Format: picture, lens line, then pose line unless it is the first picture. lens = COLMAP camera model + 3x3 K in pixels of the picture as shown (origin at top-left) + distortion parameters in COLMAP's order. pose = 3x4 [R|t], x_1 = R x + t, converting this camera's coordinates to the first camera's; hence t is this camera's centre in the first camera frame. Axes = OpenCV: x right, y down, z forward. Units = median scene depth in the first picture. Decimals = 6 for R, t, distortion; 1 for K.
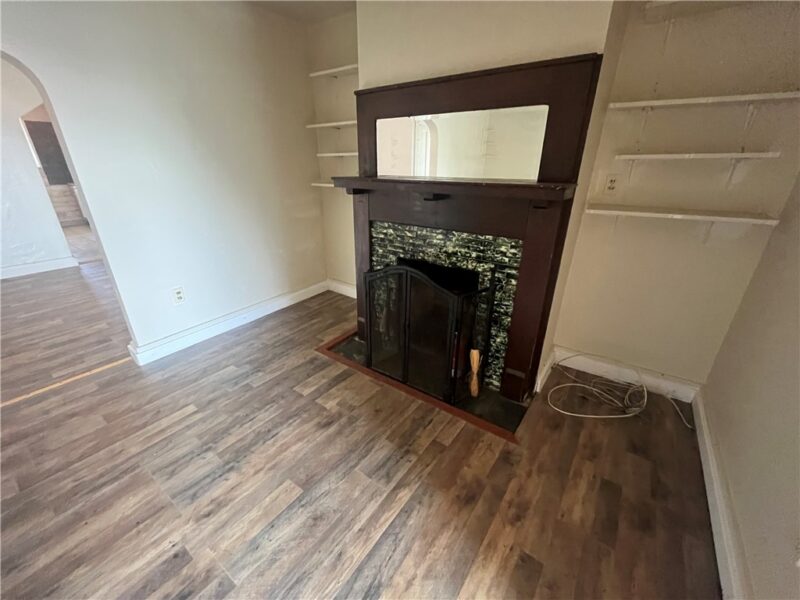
lens RADIAL K [[325.6, 0, 397.4], [0, 325.6, 300.6], [0, 0, 1]] dist [-0.001632, -0.000088]
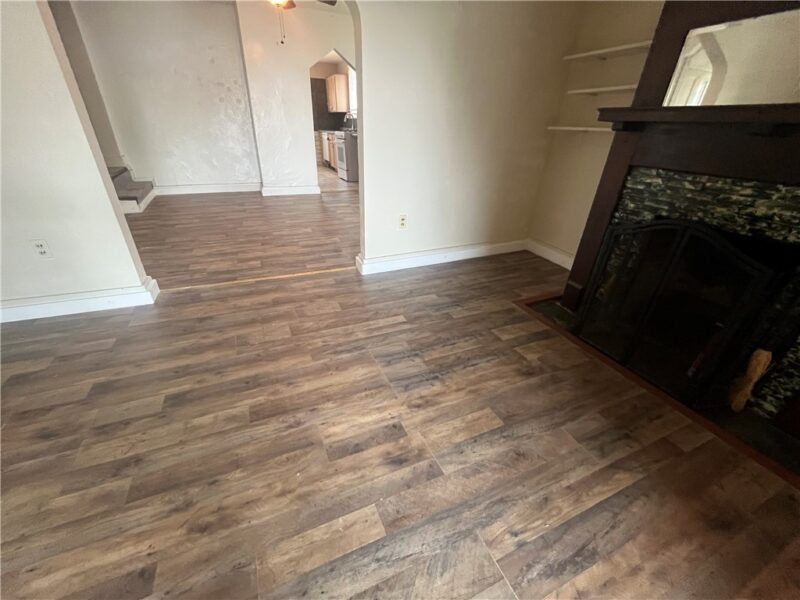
lens RADIAL K [[325.6, 0, 397.4], [0, 325.6, 300.6], [0, 0, 1]] dist [-0.001632, -0.000088]
pose [[0.867125, 0.261995, -0.423619, -0.176338], [-0.225068, 0.964805, 0.135999, 0.116207], [0.444340, -0.022586, 0.895573, -0.008829]]
